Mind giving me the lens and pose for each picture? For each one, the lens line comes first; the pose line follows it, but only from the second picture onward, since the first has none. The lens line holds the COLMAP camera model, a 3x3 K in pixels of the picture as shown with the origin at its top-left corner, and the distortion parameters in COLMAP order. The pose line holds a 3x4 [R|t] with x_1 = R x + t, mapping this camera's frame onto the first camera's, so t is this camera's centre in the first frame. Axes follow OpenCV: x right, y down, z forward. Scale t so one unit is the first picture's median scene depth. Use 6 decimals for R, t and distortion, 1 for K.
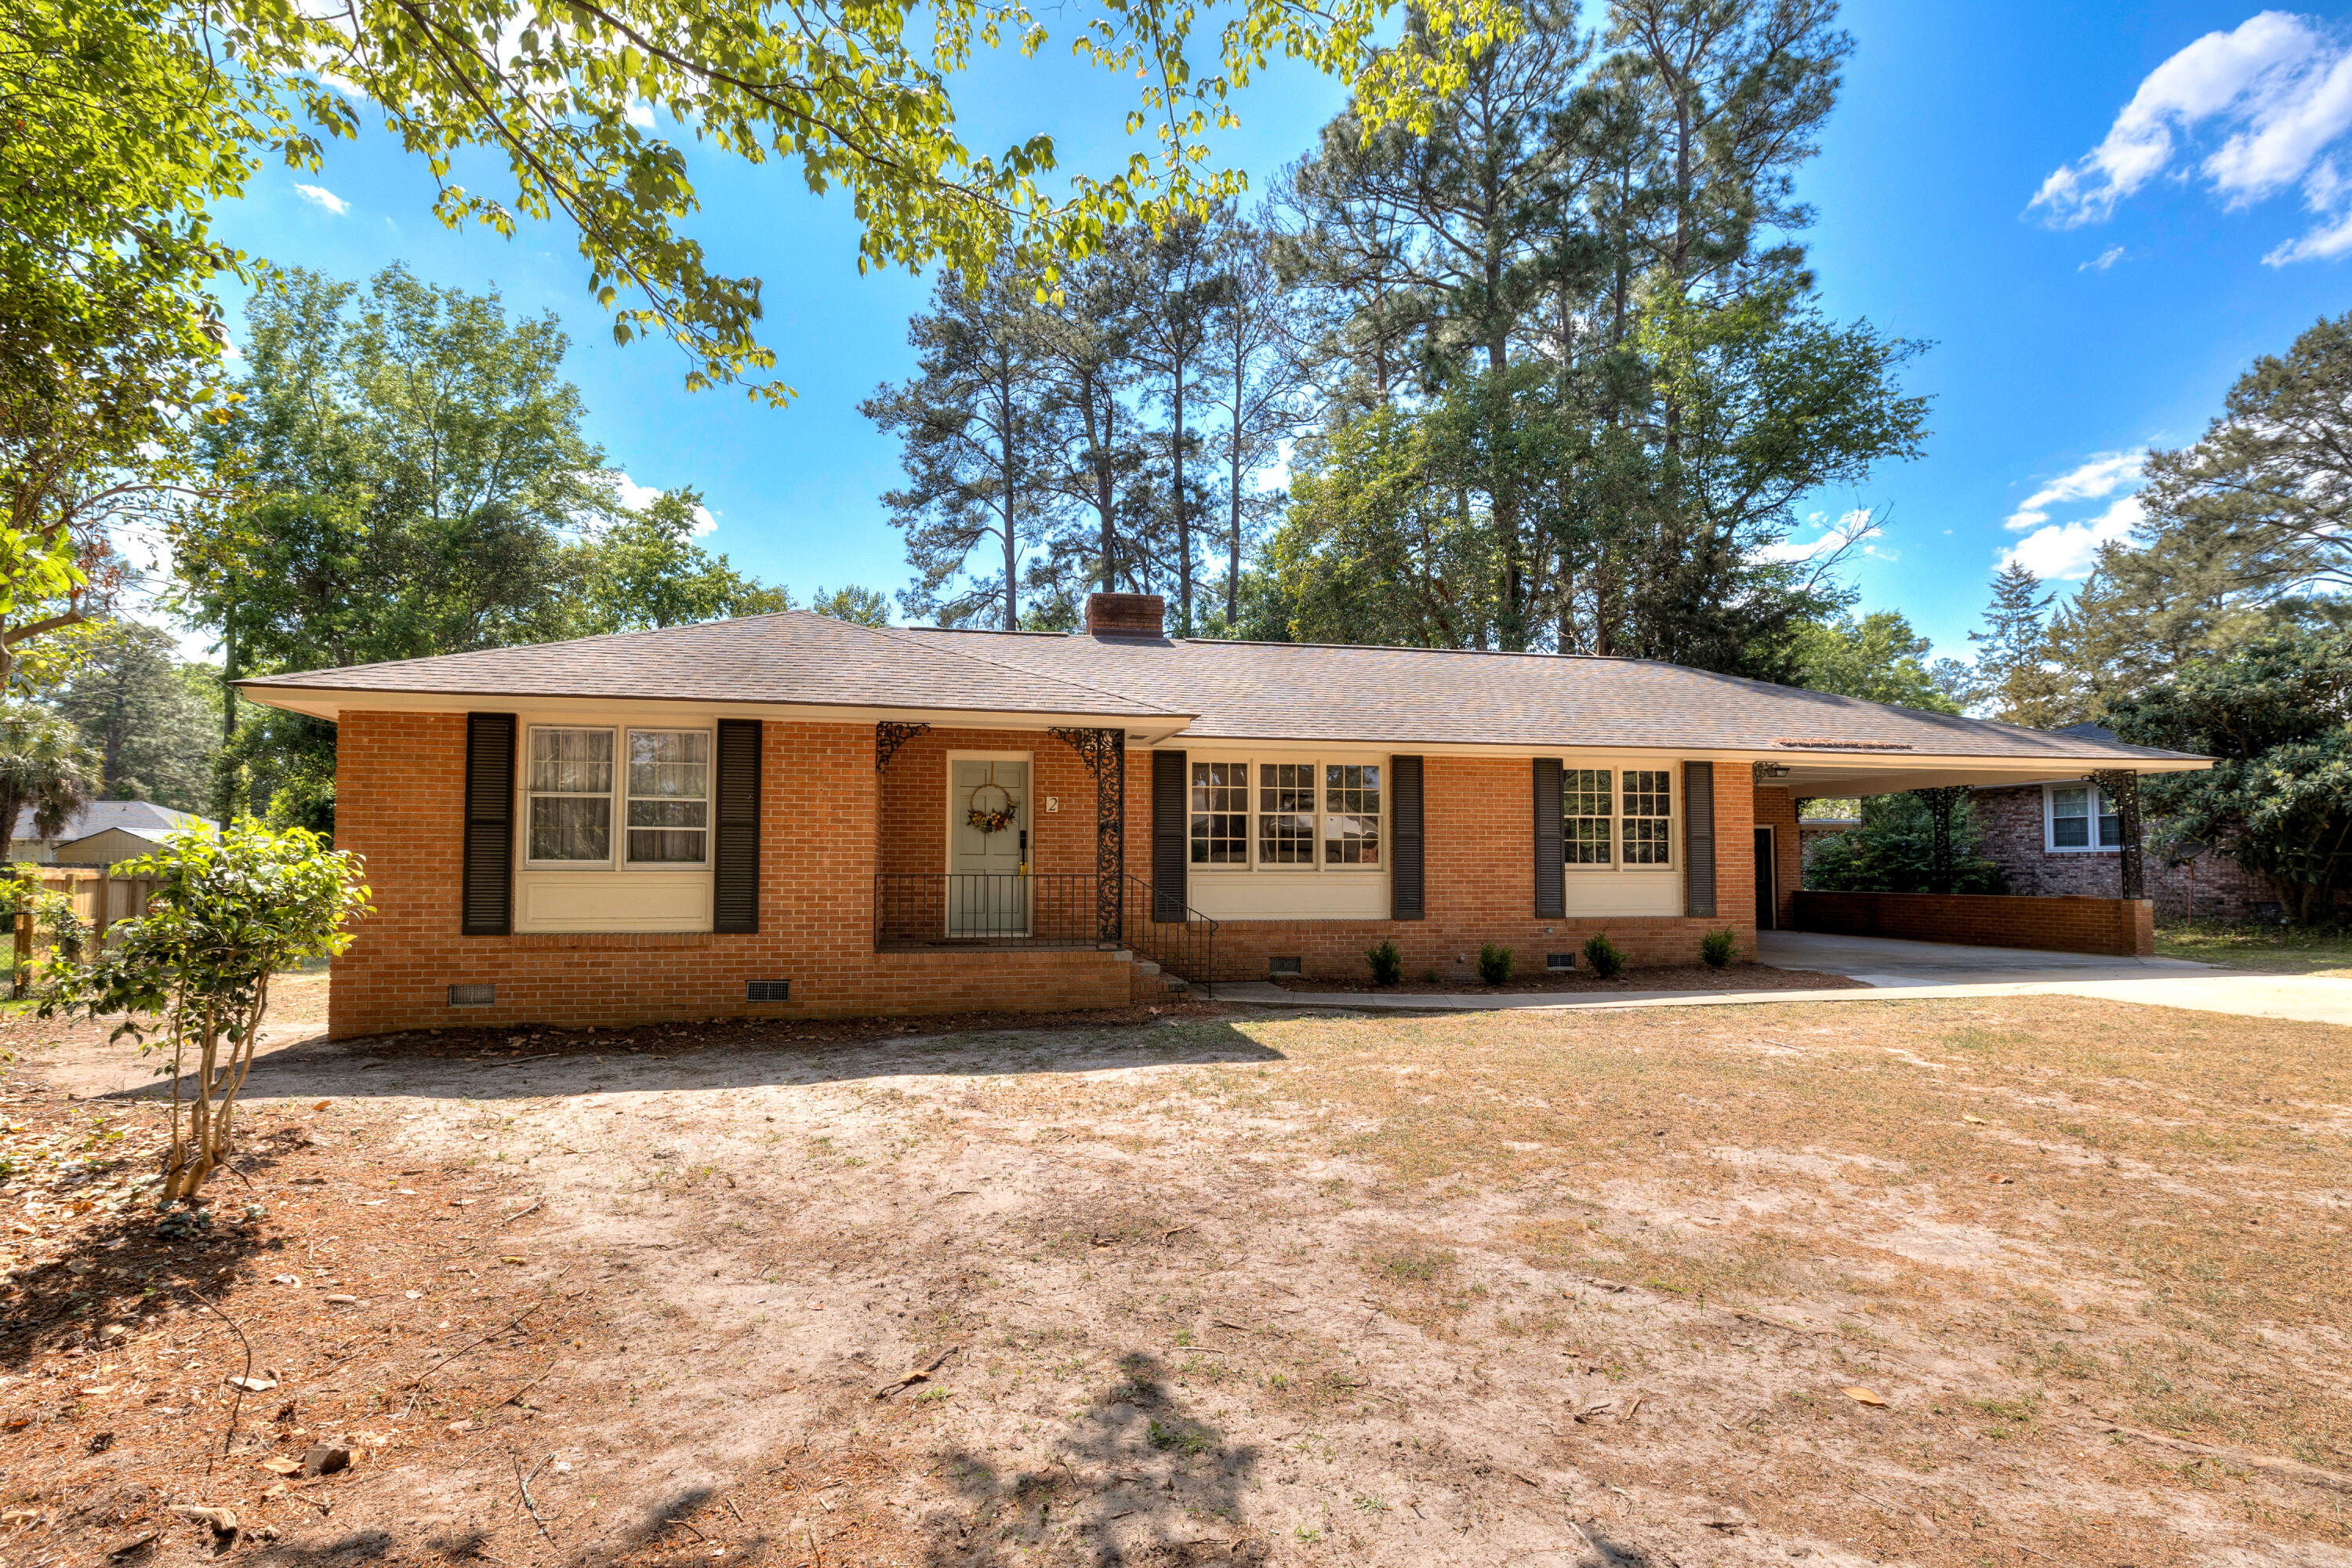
lens RADIAL K [[1123.8, 0, 1175.8], [0, 1123.8, 825.6], [0, 0, 1]] dist [0.000412, -0.002419]
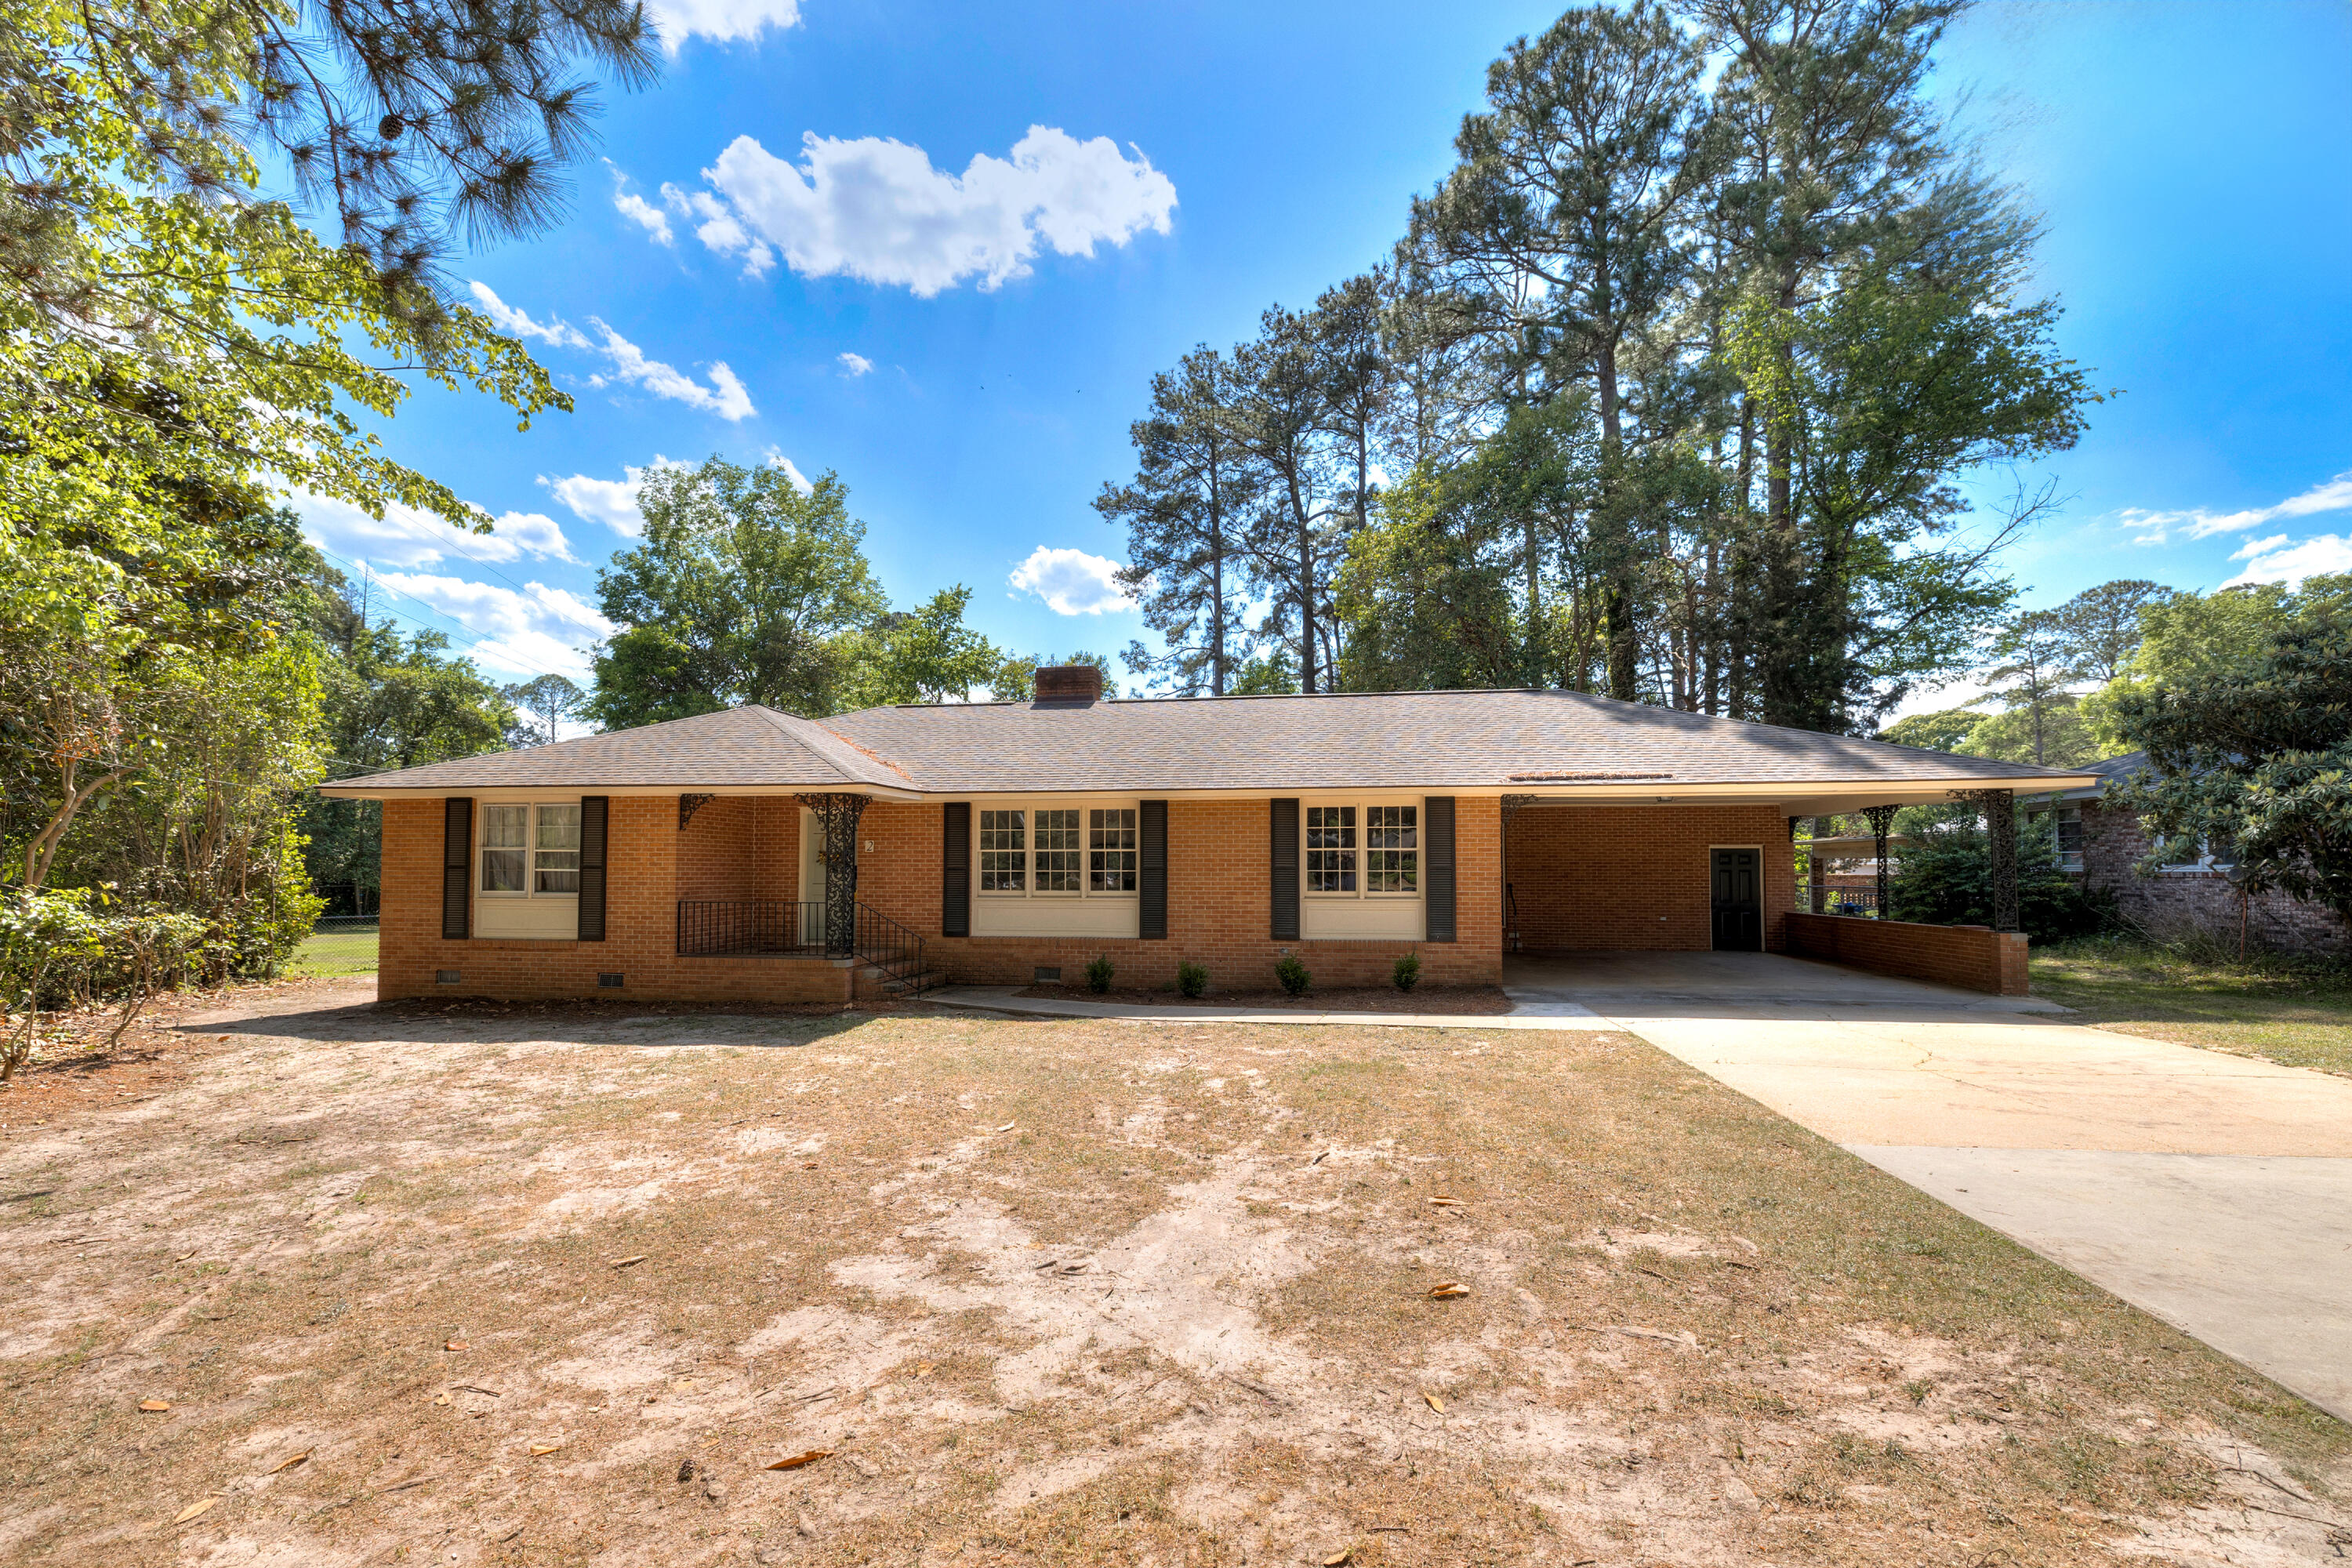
lens RADIAL K [[1001.9, 0, 1212.6], [0, 1001.9, 843.1], [0, 0, 1]] dist [0.001375, -0.001018]
pose [[0.941761, -0.009370, -0.336153, 0.626733], [0.012723, 0.999889, 0.007776, -0.025055], [0.336043, -0.011600, 0.941775, 0.025926]]
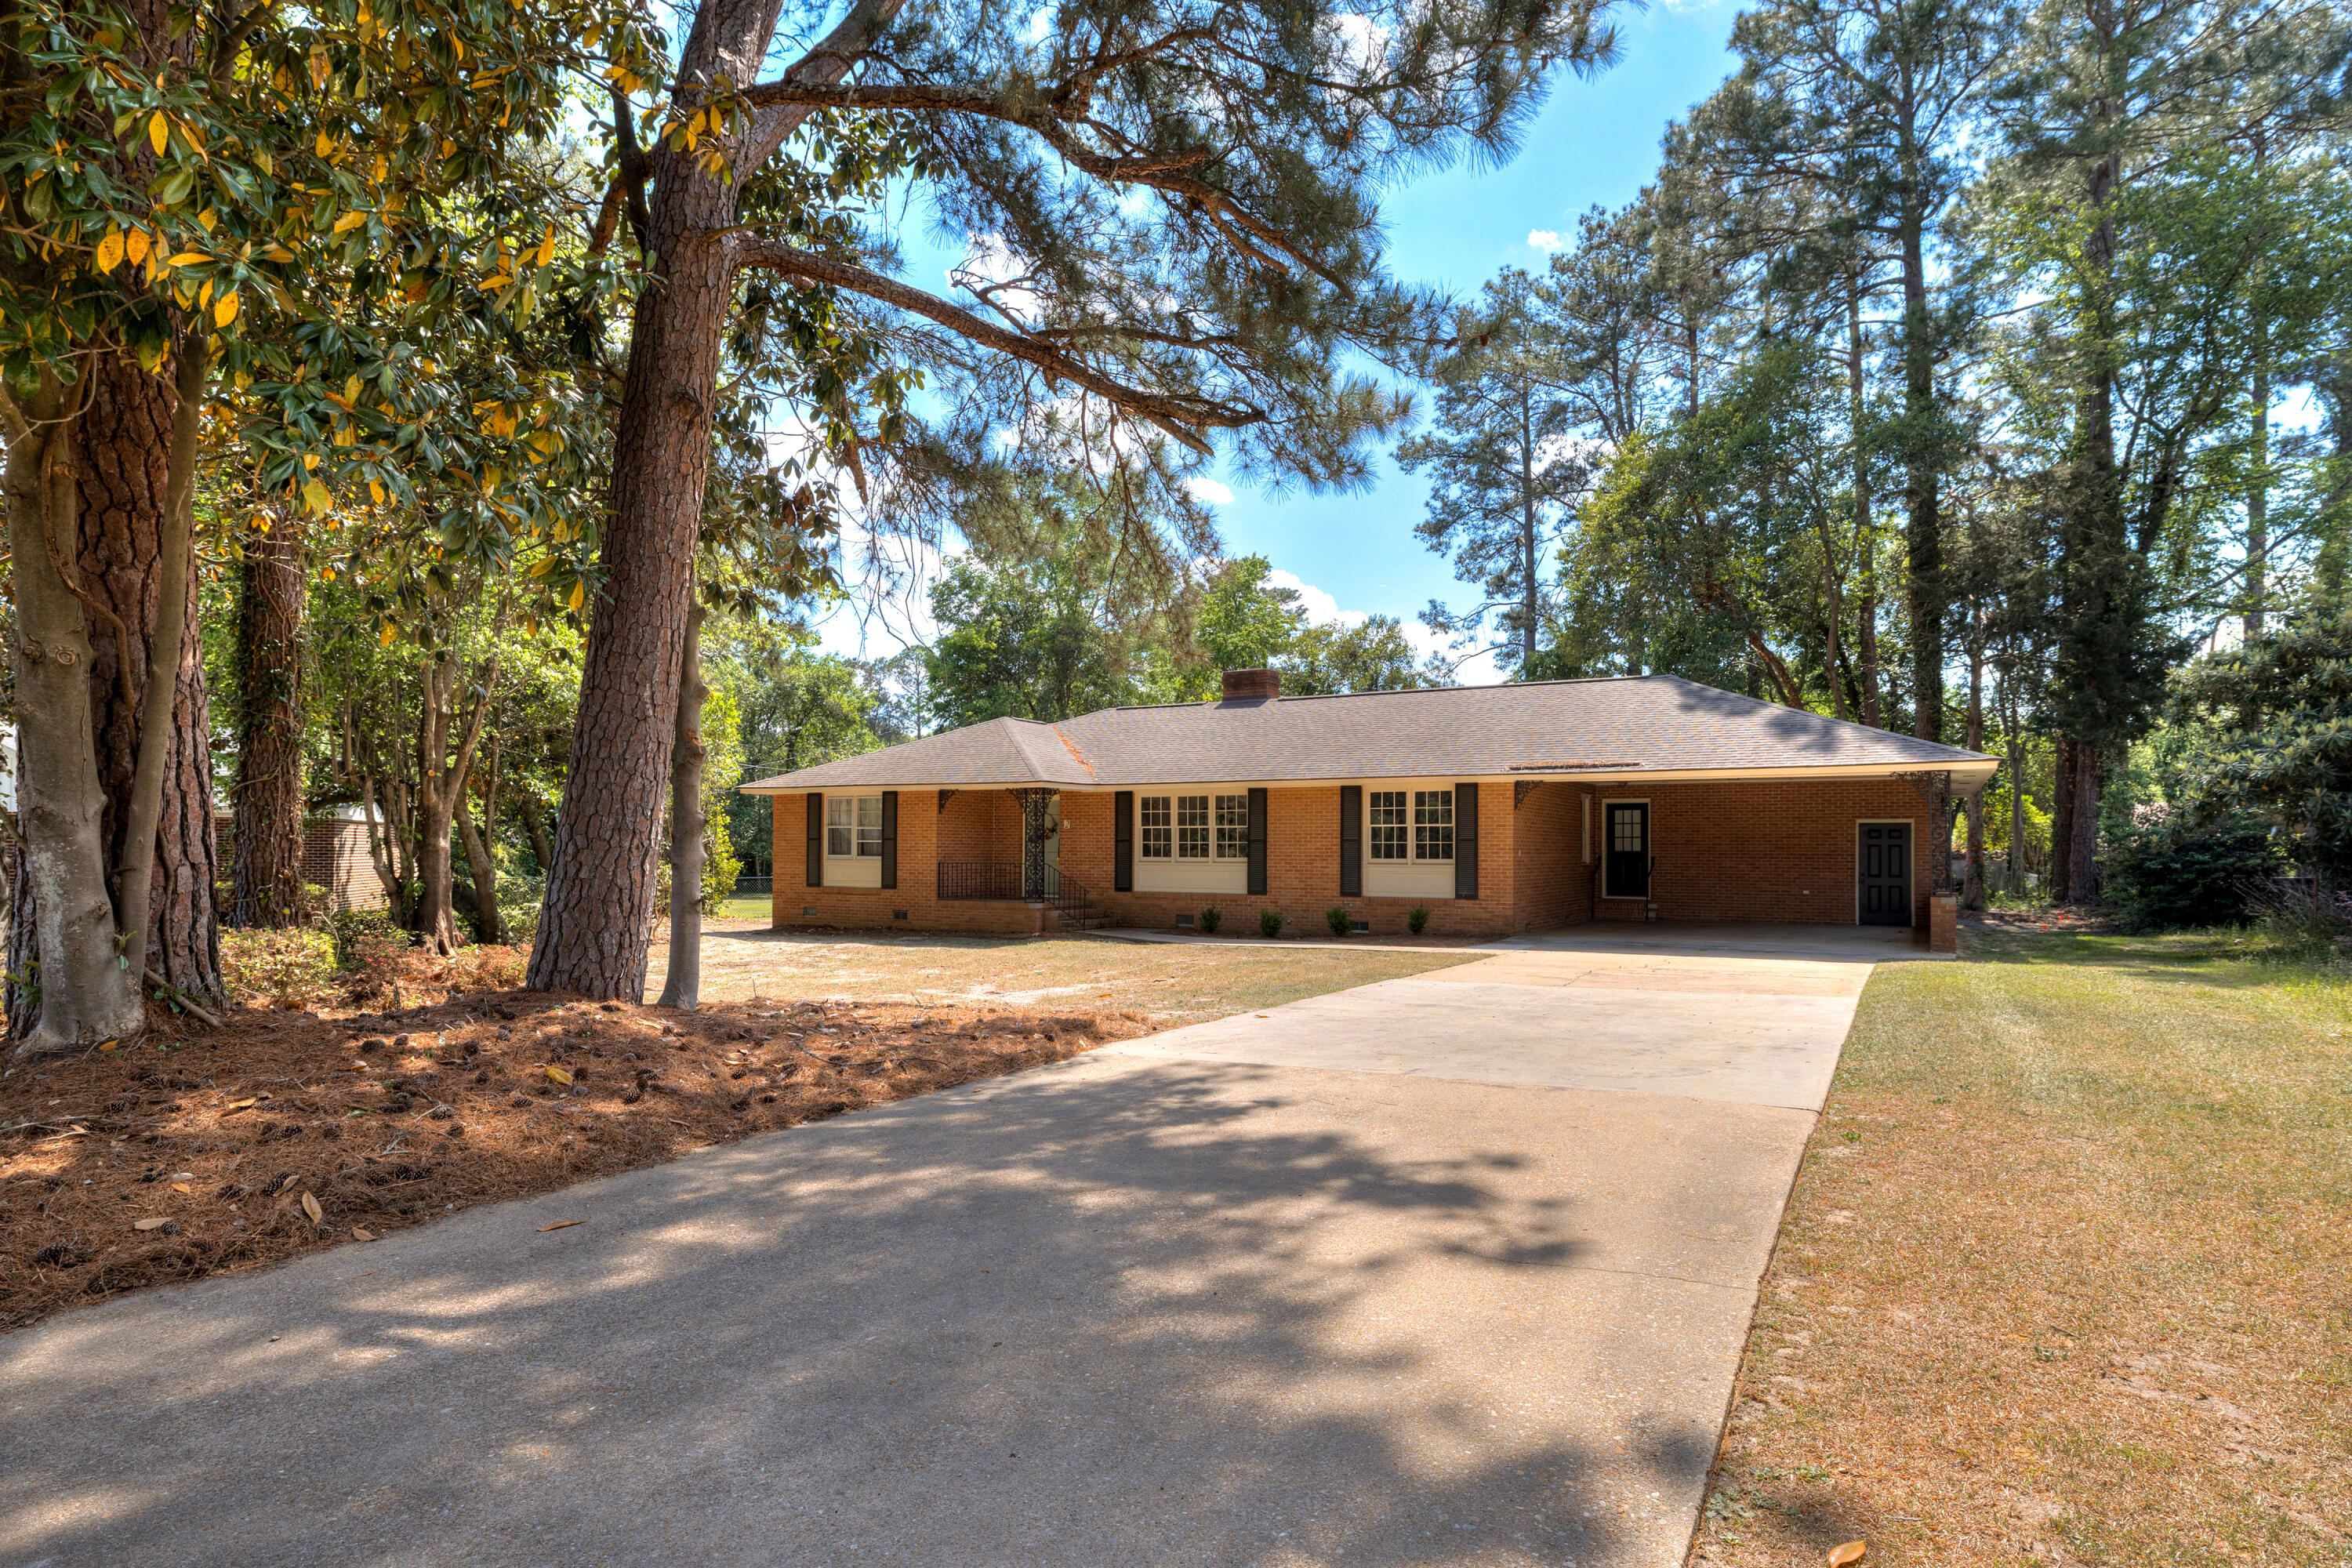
lens RADIAL K [[1278.0, 0, 1236.6], [0, 1278.0, 854.1], [0, 0, 1]] dist [0.006257, 0.000546]
pose [[0.772281, 0.003915, -0.635269, 1.314504], [0.020508, 0.999306, 0.031089, -0.027548], [0.634950, -0.037038, 0.771665, -0.379733]]
